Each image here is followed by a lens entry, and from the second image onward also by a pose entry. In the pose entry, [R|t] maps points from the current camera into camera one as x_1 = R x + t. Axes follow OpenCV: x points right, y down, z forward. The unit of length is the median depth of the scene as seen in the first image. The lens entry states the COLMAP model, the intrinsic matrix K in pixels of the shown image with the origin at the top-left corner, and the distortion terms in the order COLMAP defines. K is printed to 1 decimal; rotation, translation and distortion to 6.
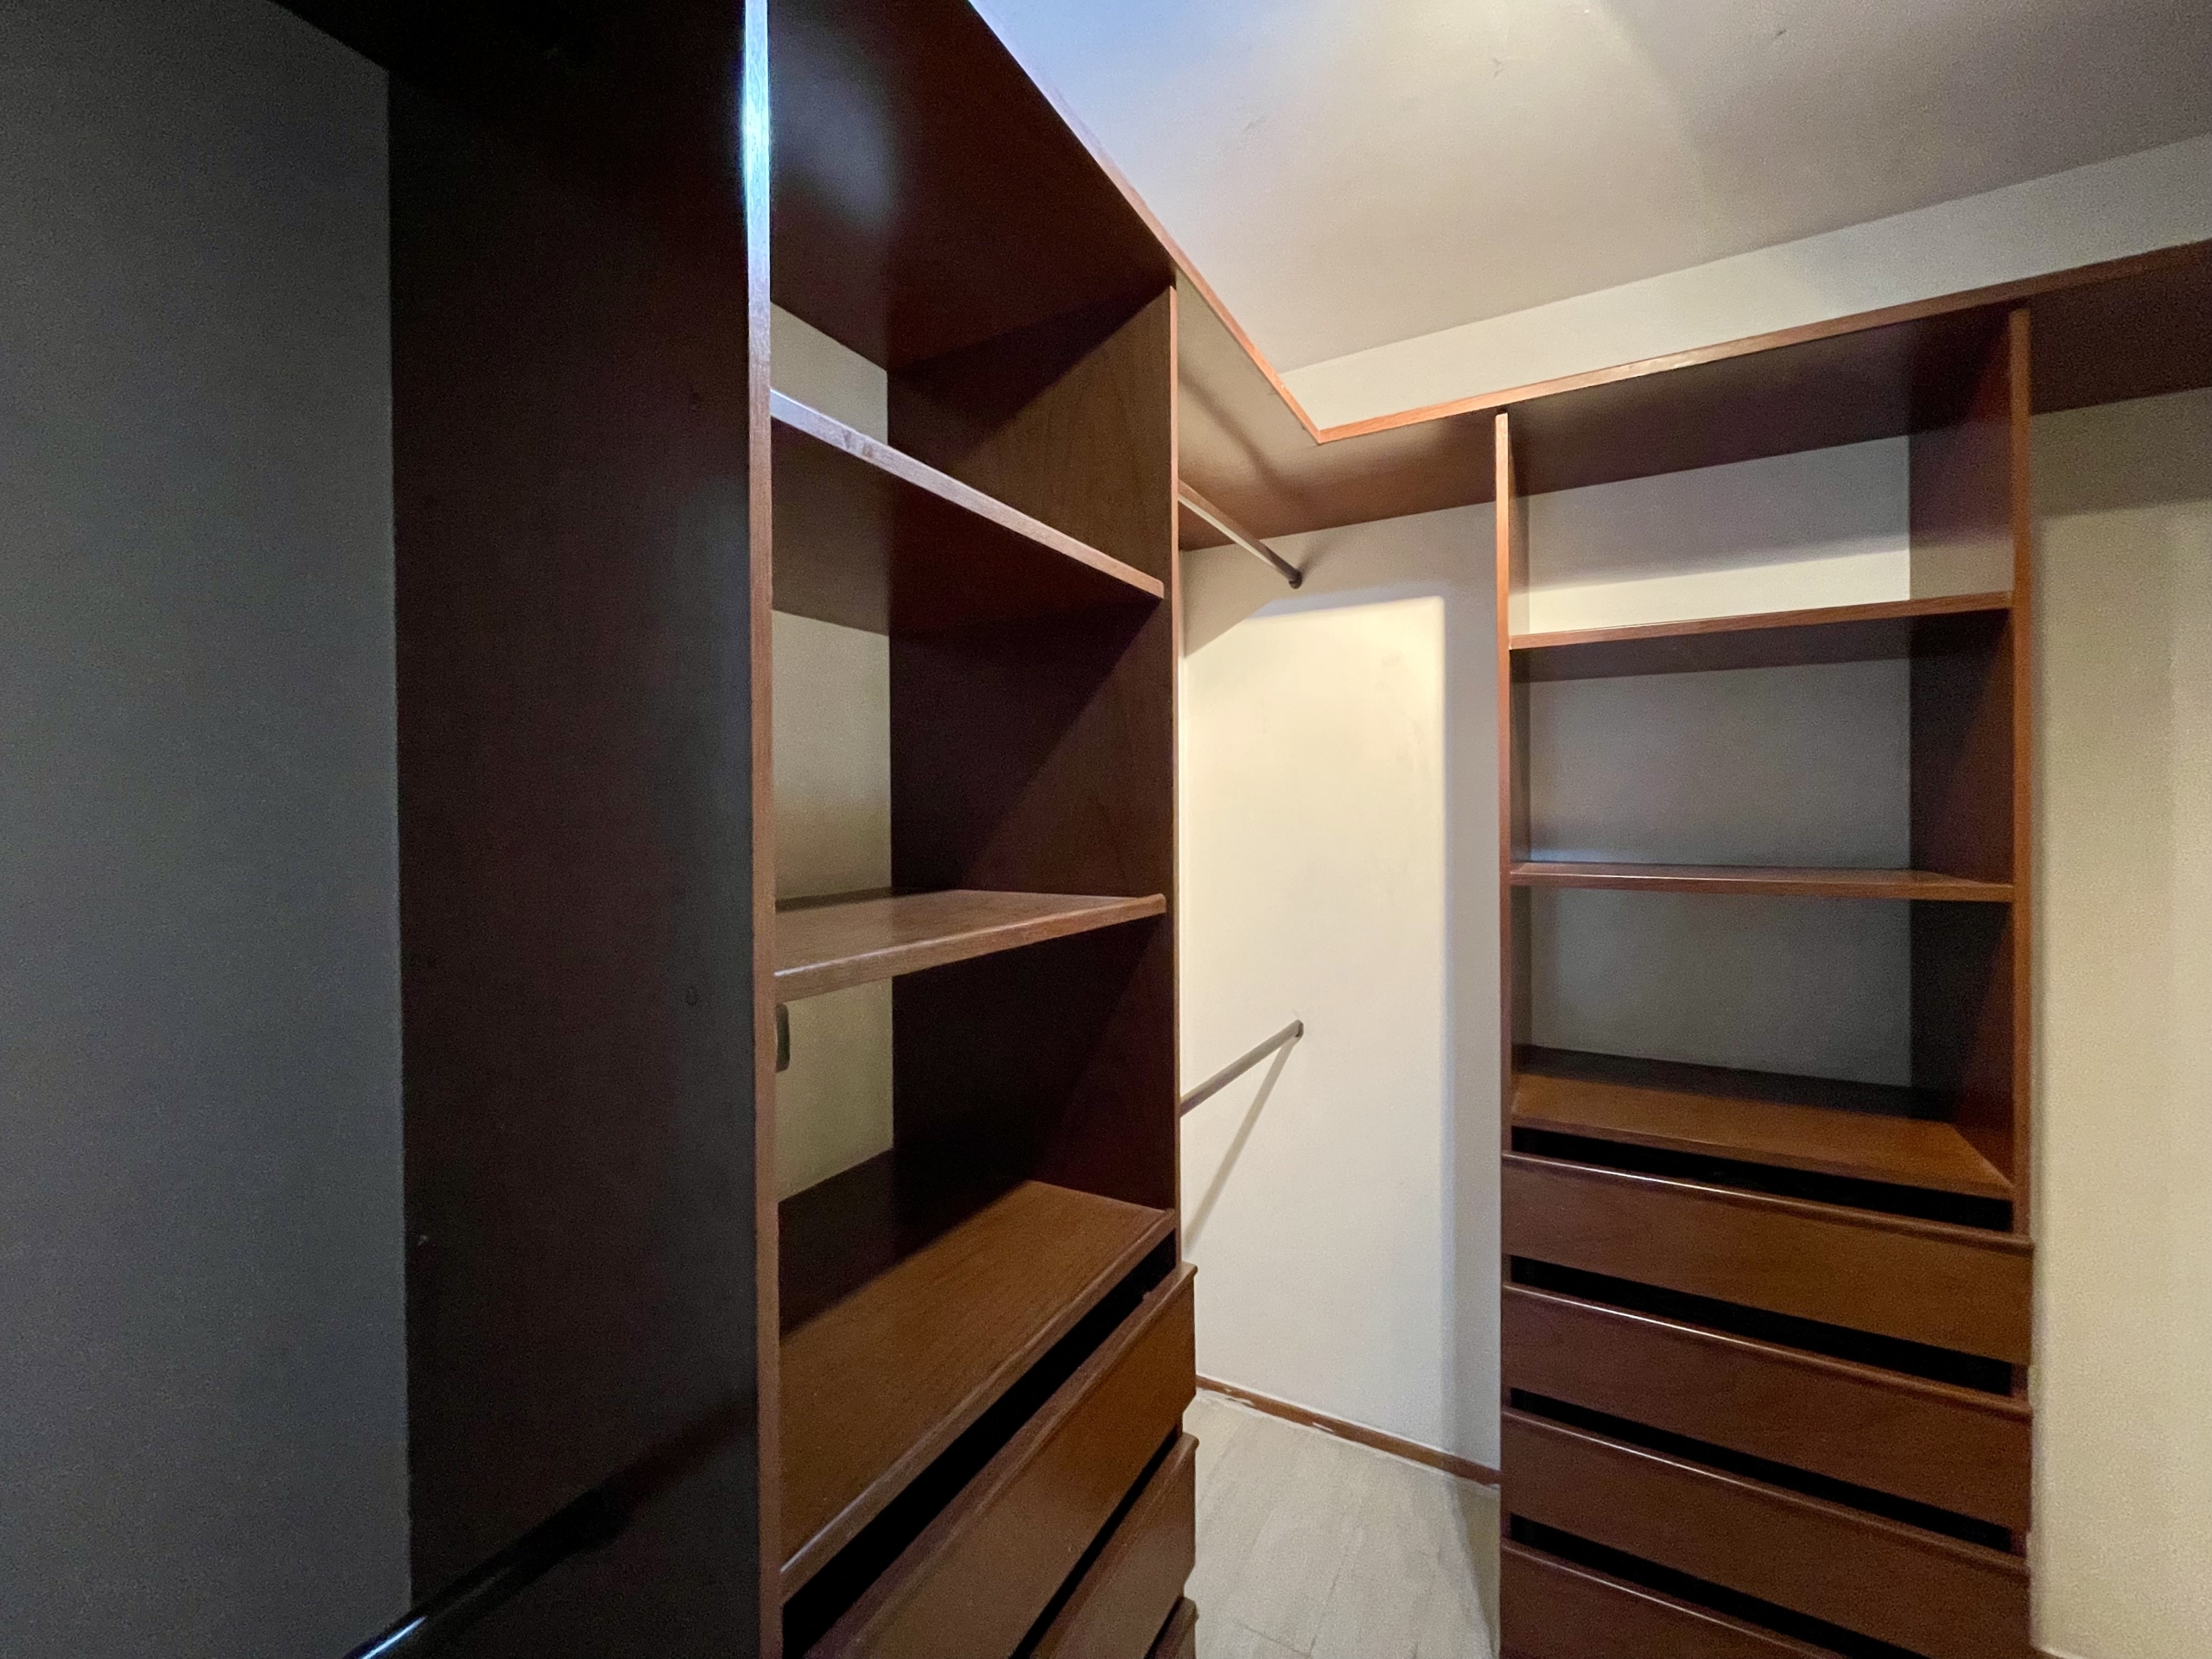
lens RADIAL K [[897.7, 0, 1099.1], [0, 897.7, 824.1], [0, 0, 1]] dist [0.000136, -0.000036]
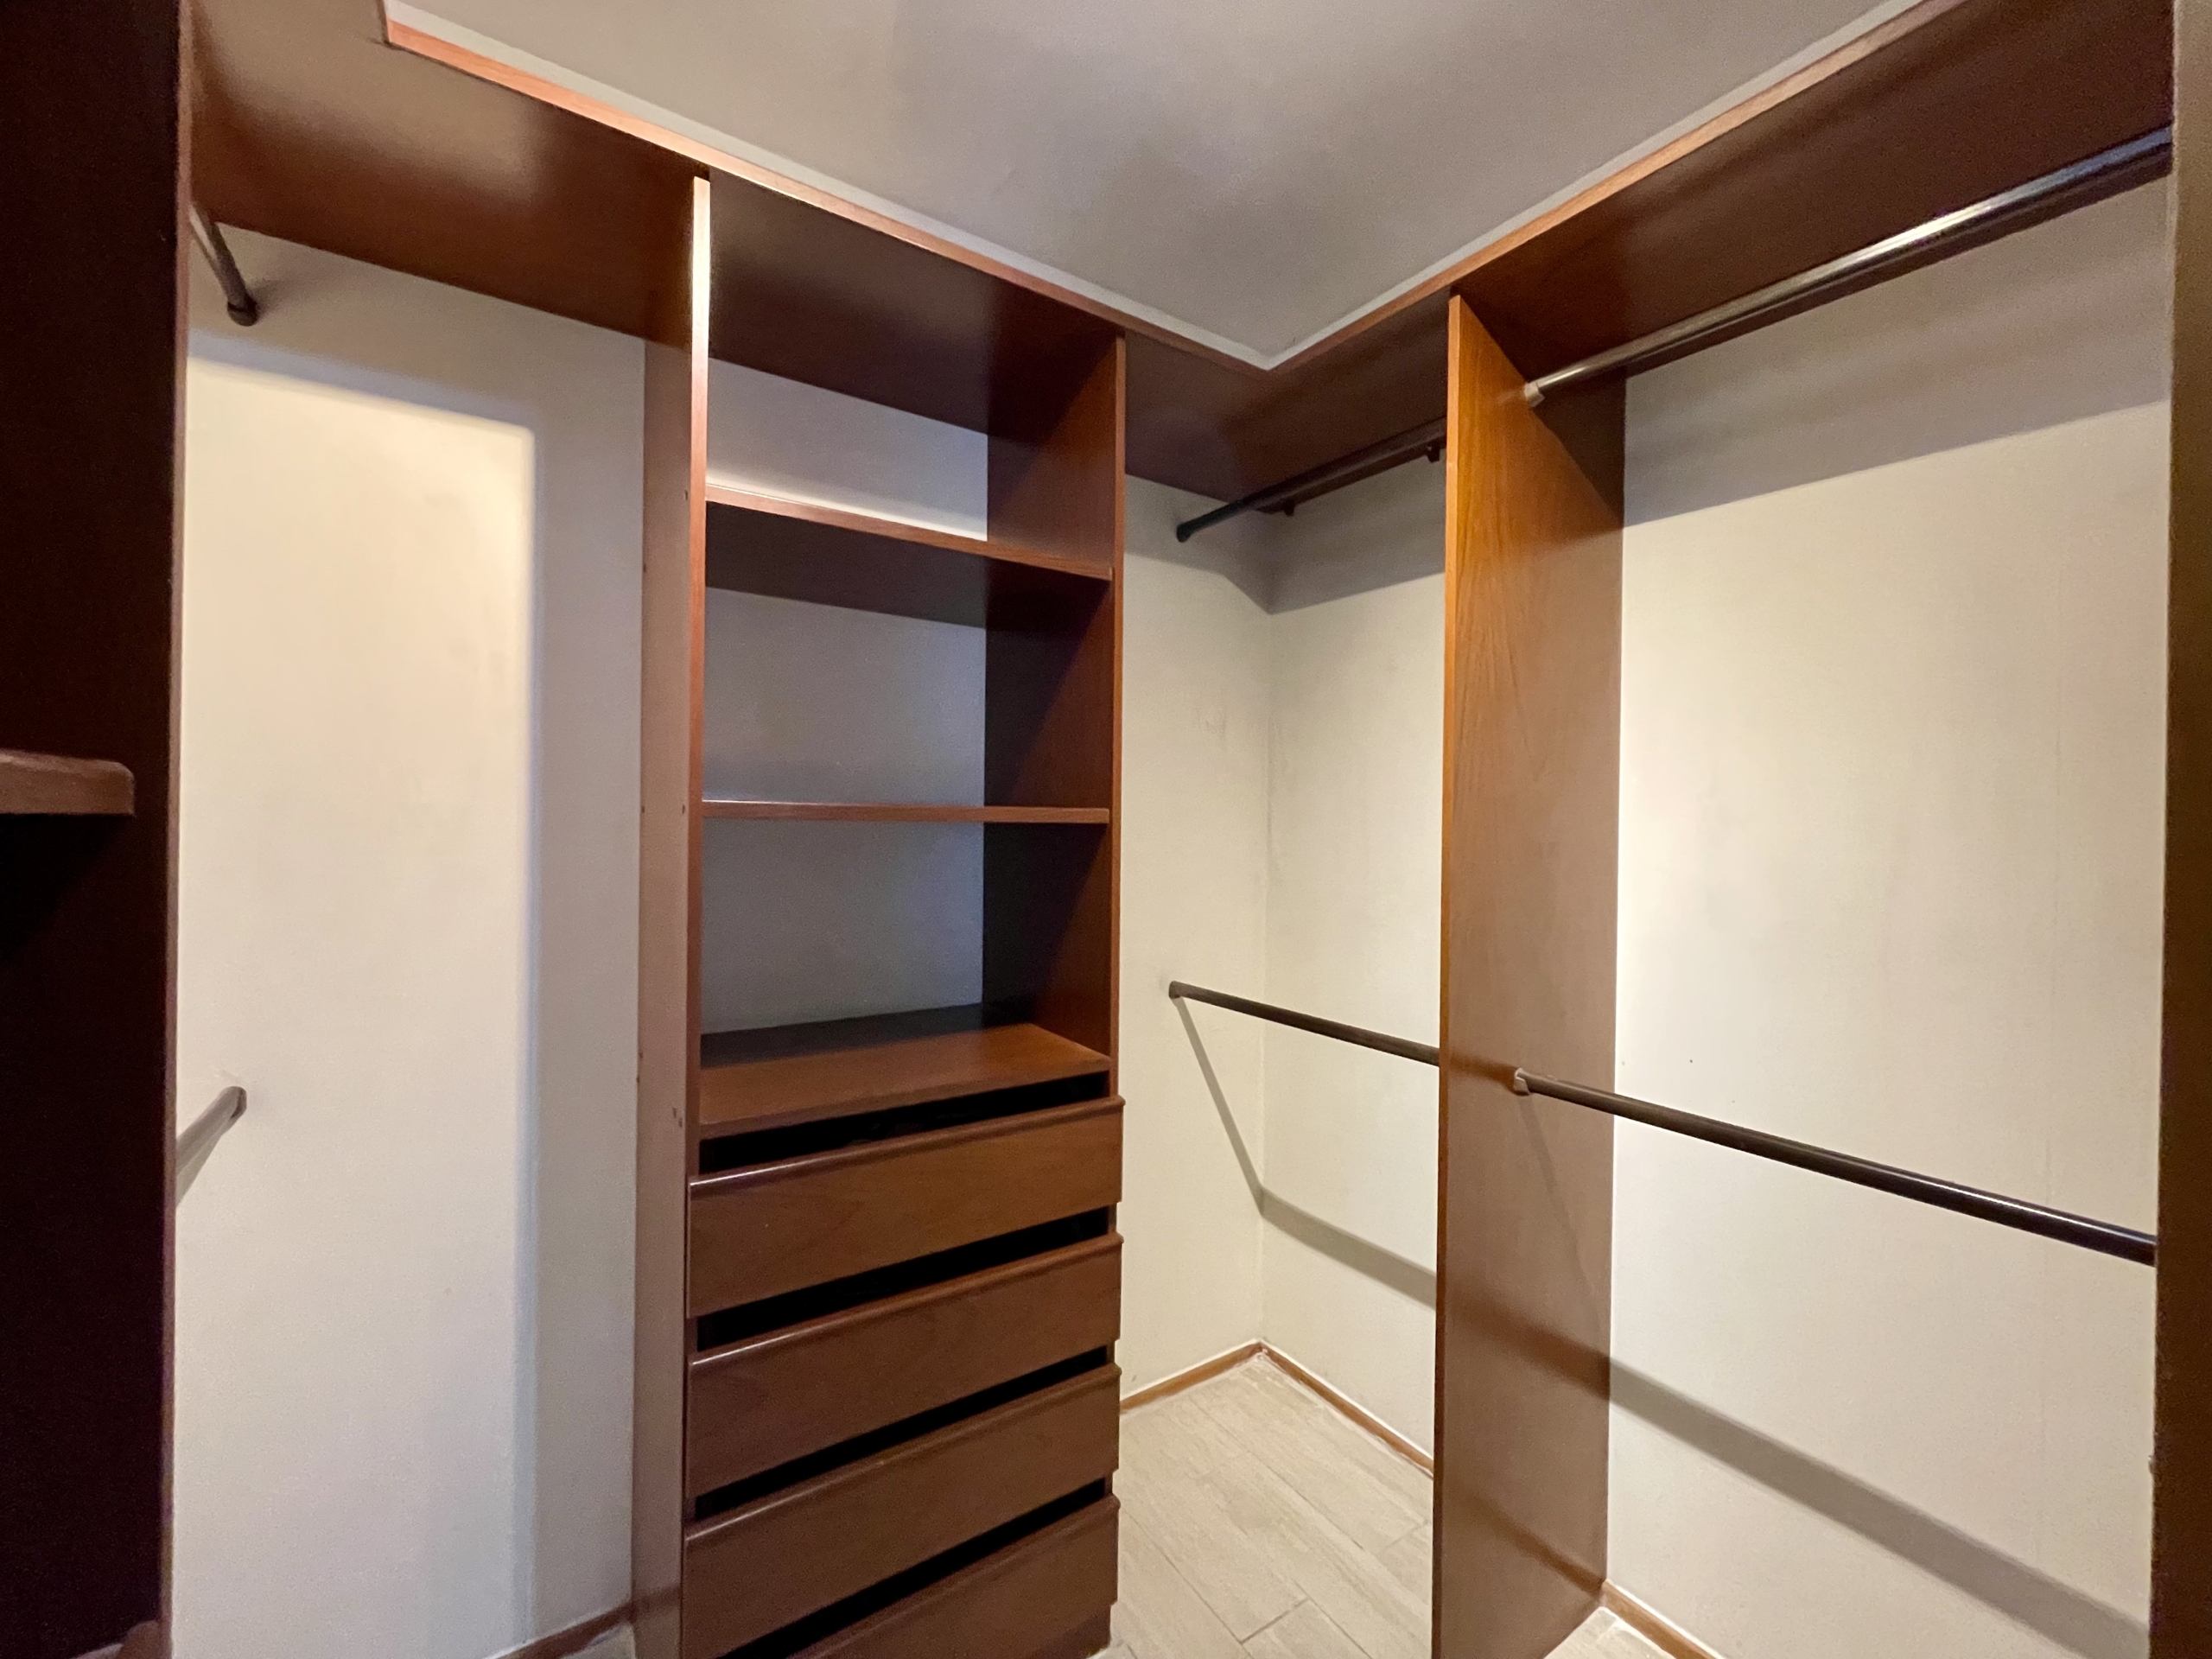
lens RADIAL K [[897.7, 0, 1099.1], [0, 897.7, 824.1], [0, 0, 1]] dist [0.000136, -0.000036]
pose [[0.450895, 0.013534, 0.892474, -0.057550], [-0.008394, 0.999905, -0.010923, 0.079871], [-0.892537, -0.002566, 0.450966, 0.370653]]
